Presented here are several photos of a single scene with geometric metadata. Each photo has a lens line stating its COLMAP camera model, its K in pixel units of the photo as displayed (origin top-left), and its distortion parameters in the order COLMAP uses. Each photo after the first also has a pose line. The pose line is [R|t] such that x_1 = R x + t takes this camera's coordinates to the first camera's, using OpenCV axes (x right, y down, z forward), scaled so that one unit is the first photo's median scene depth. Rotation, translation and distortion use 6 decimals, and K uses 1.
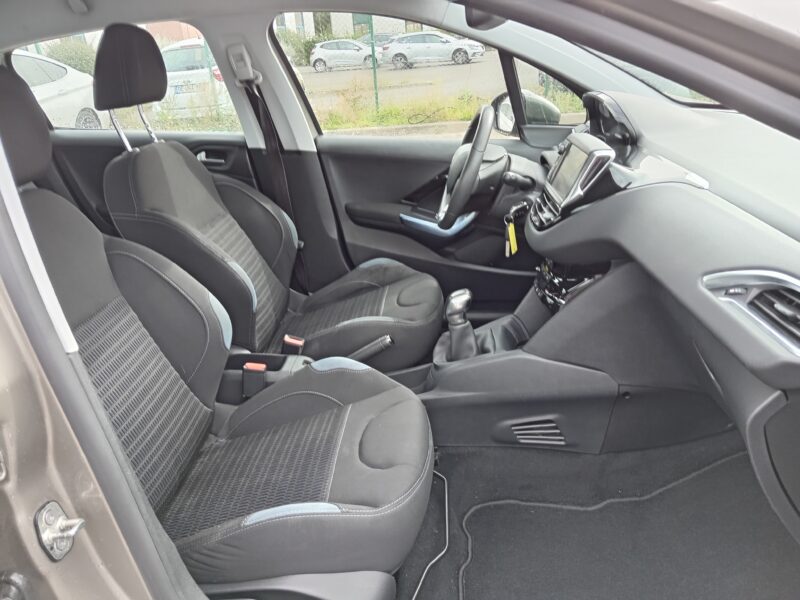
lens RADIAL K [[596.7, 0, 389.1], [0, 596.7, 300.3], [0, 0, 1]] dist [0.001134, -0.022259]
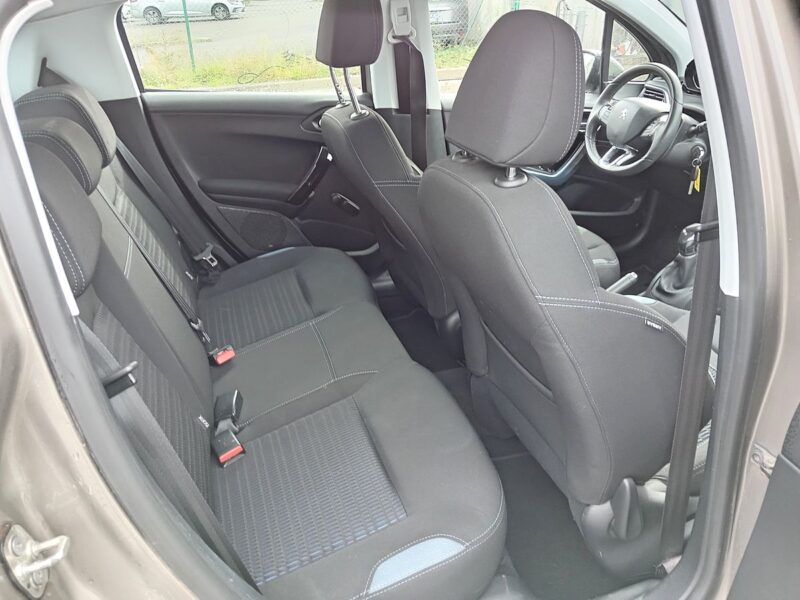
lens RADIAL K [[596.7, 0, 401.7], [0, 596.7, 297.2], [0, 0, 1]] dist [0.001134, -0.022259]
pose [[0.927722, -0.134609, 0.348156, -0.819947], [0.114687, 0.990389, 0.077313, -0.032044], [-0.355216, -0.031796, 0.934243, 0.109159]]
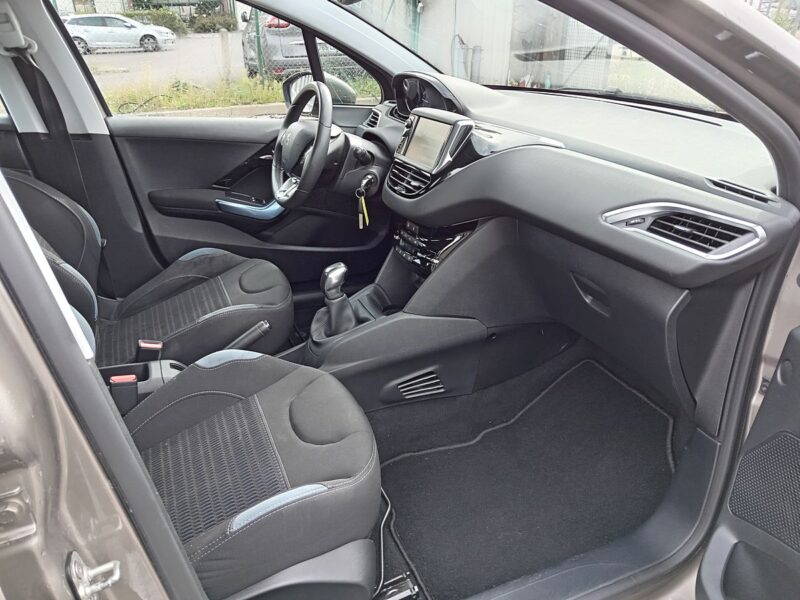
lens RADIAL K [[596.7, 0, 401.0], [0, 596.7, 305.2], [0, 0, 1]] dist [0.001134, -0.022259]
pose [[0.884566, -0.143717, 0.443722, -0.236927], [0.134619, 0.989525, 0.052131, 0.014640], [-0.446566, 0.013621, 0.894647, 0.043595]]
